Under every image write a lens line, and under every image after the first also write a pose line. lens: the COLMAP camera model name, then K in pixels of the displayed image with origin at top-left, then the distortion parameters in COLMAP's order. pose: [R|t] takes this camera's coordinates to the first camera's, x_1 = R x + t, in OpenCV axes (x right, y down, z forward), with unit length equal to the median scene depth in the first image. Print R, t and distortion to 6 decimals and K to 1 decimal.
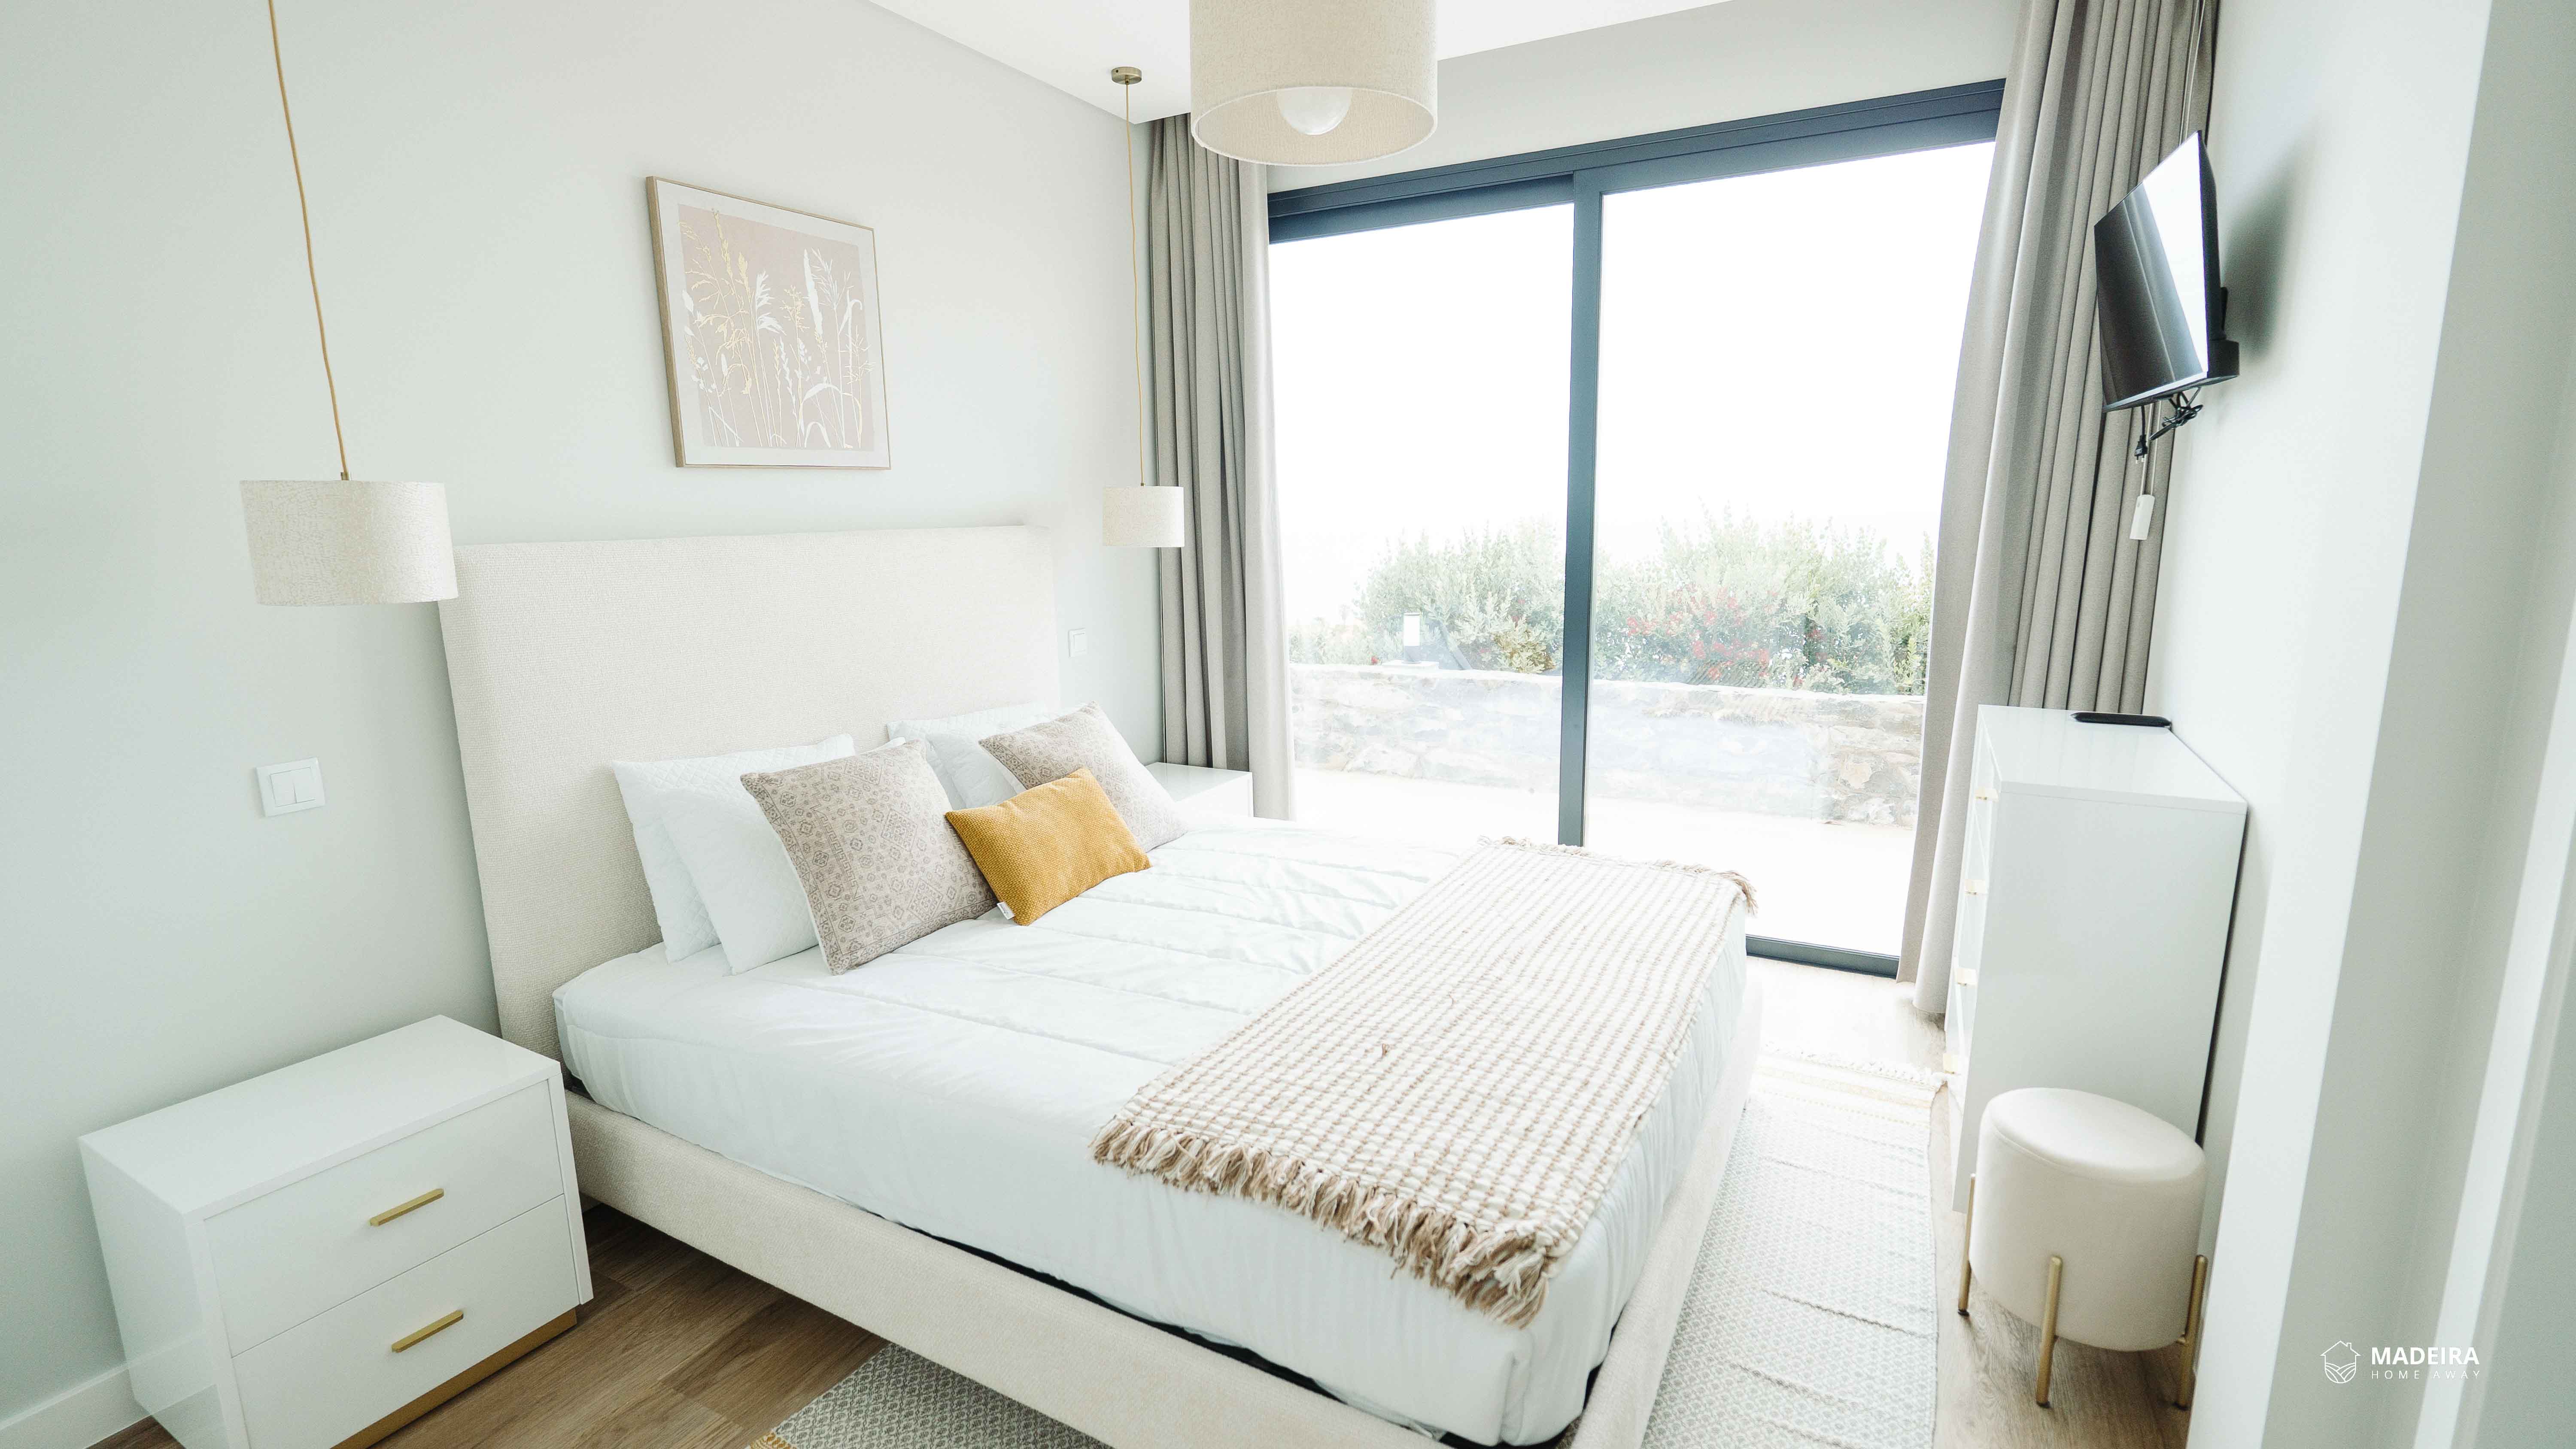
lens RADIAL K [[1176.4, 0, 1278.7], [0, 1176.4, 725.3], [0, 0, 1]] dist [-0.008869, 0.001086]
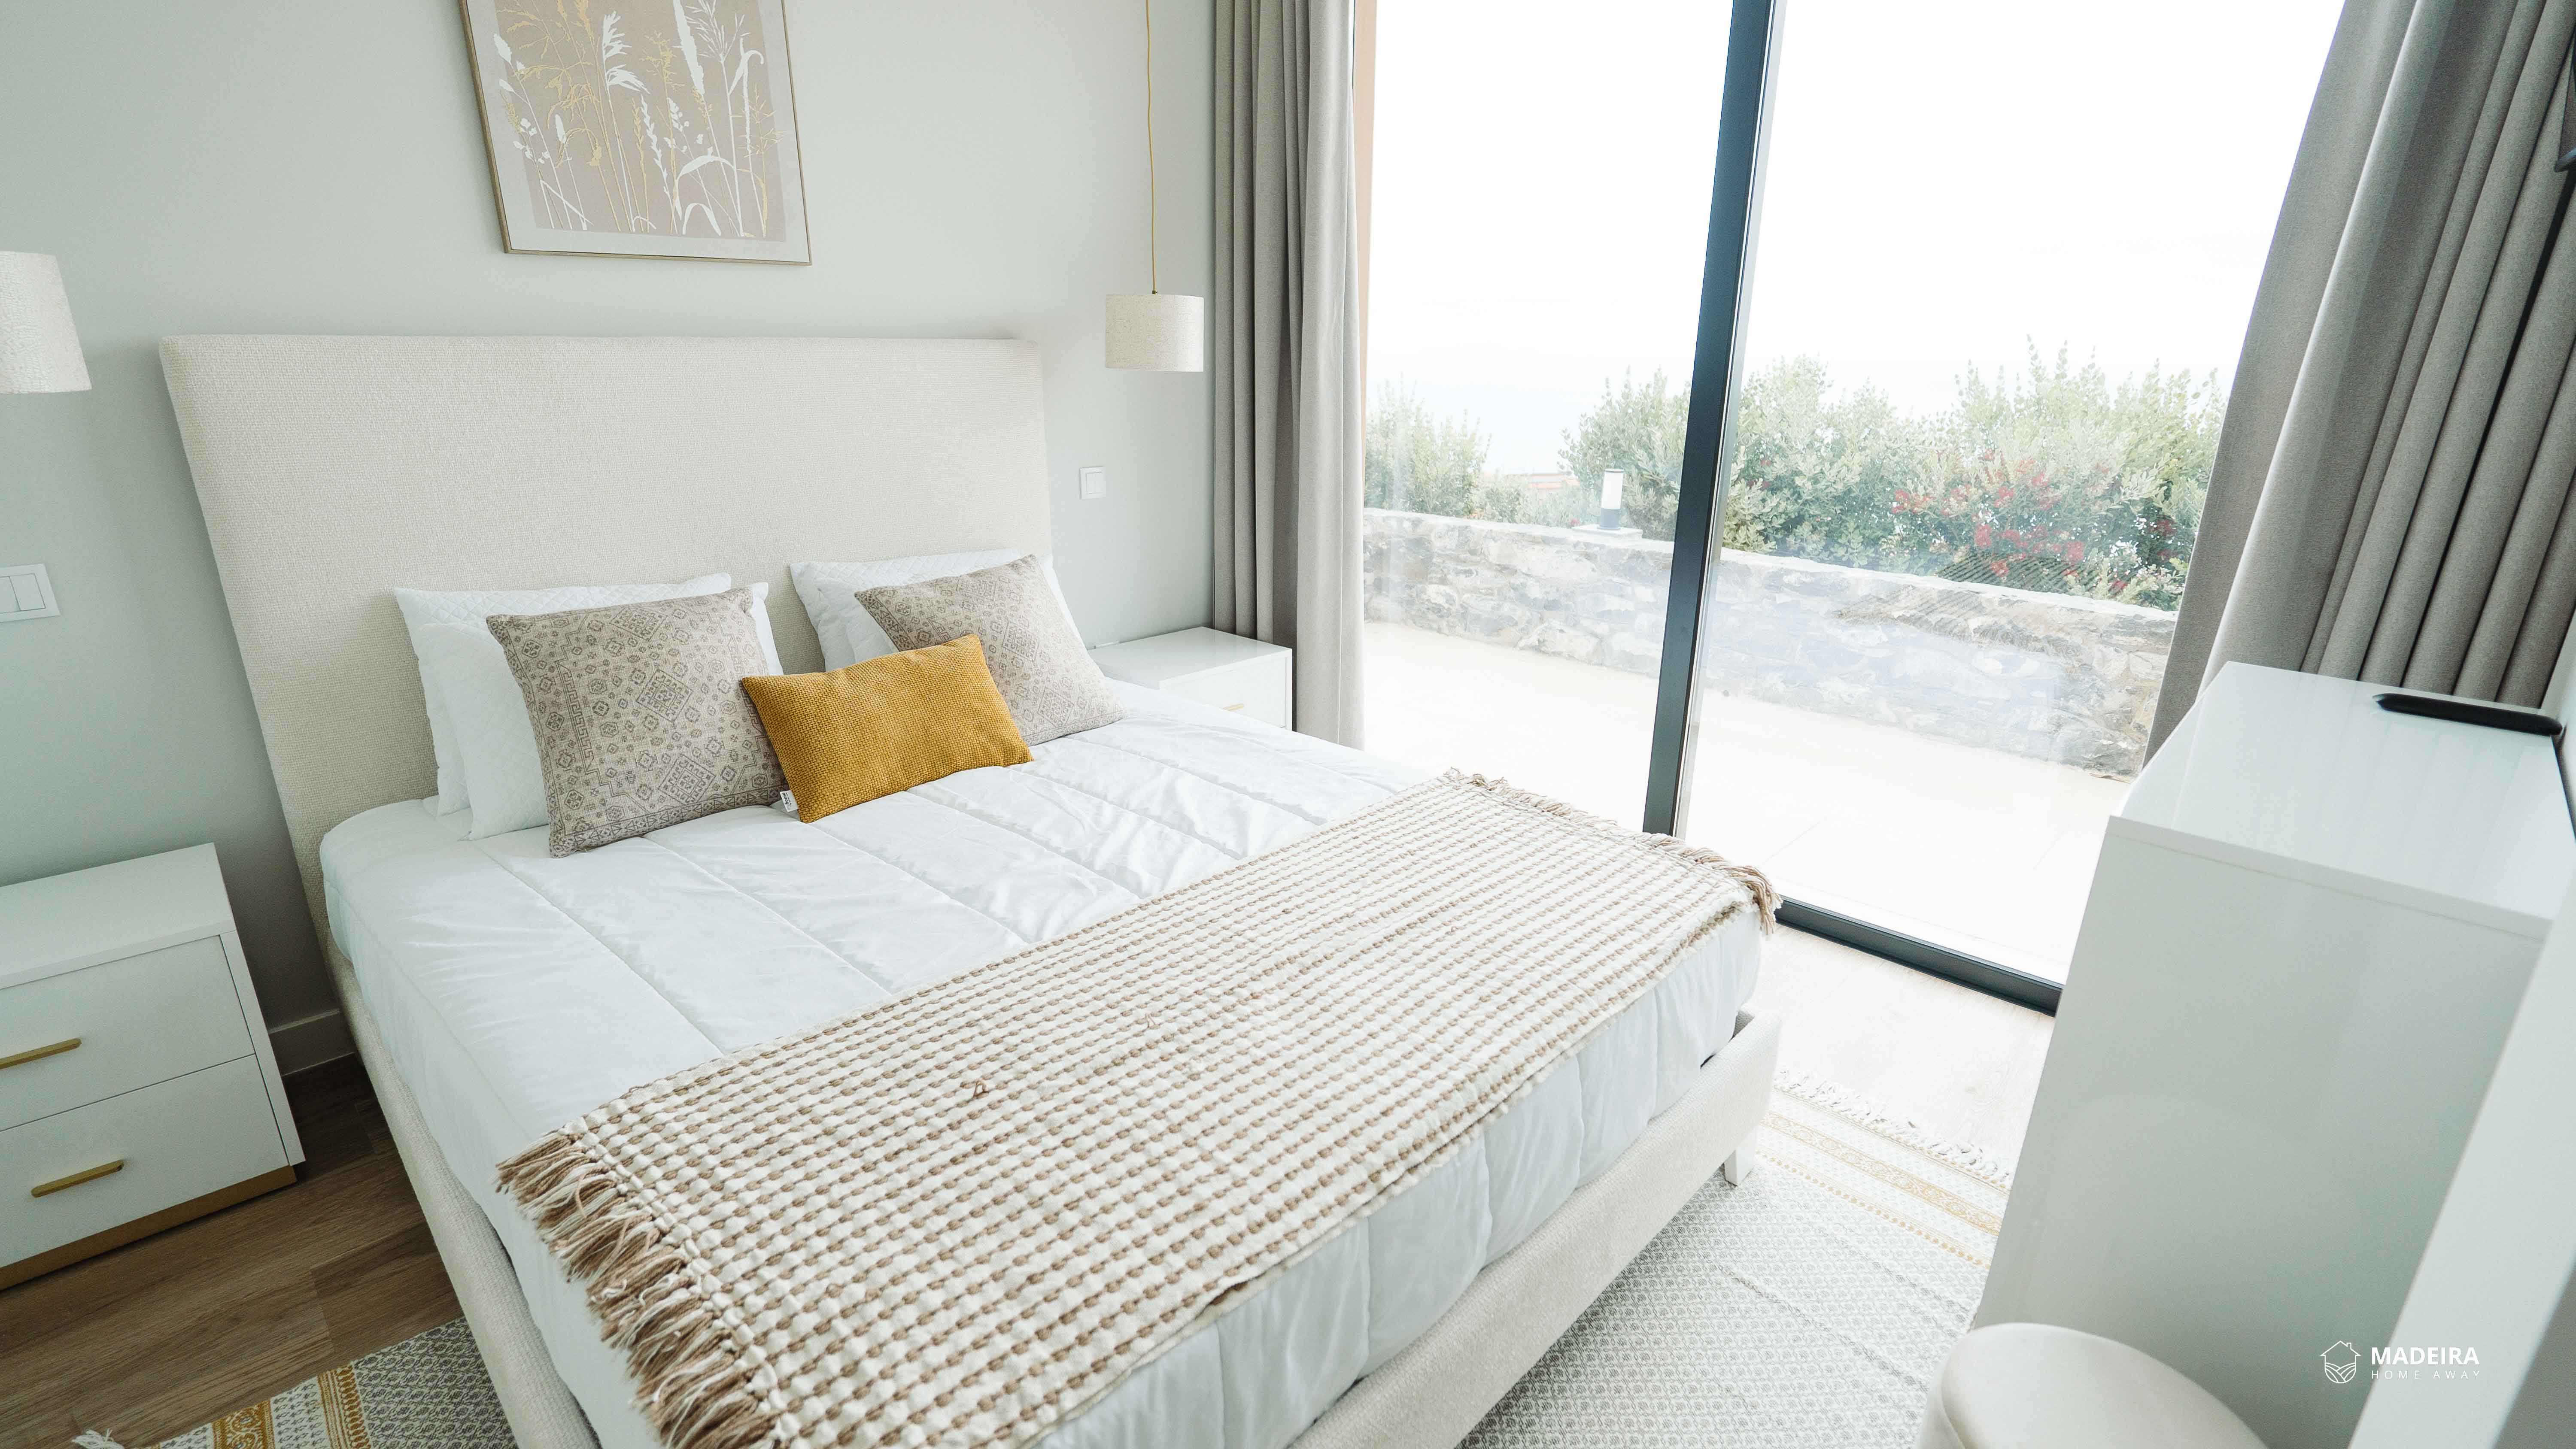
lens RADIAL K [[1176.4, 0, 1278.7], [0, 1176.4, 725.3], [0, 0, 1]] dist [-0.008869, 0.001086]
pose [[0.961108, 0.108076, -0.254149, 0.312871], [-0.073792, 0.987287, 0.140782, -0.040410], [0.266133, -0.116552, 0.956864, 0.294234]]
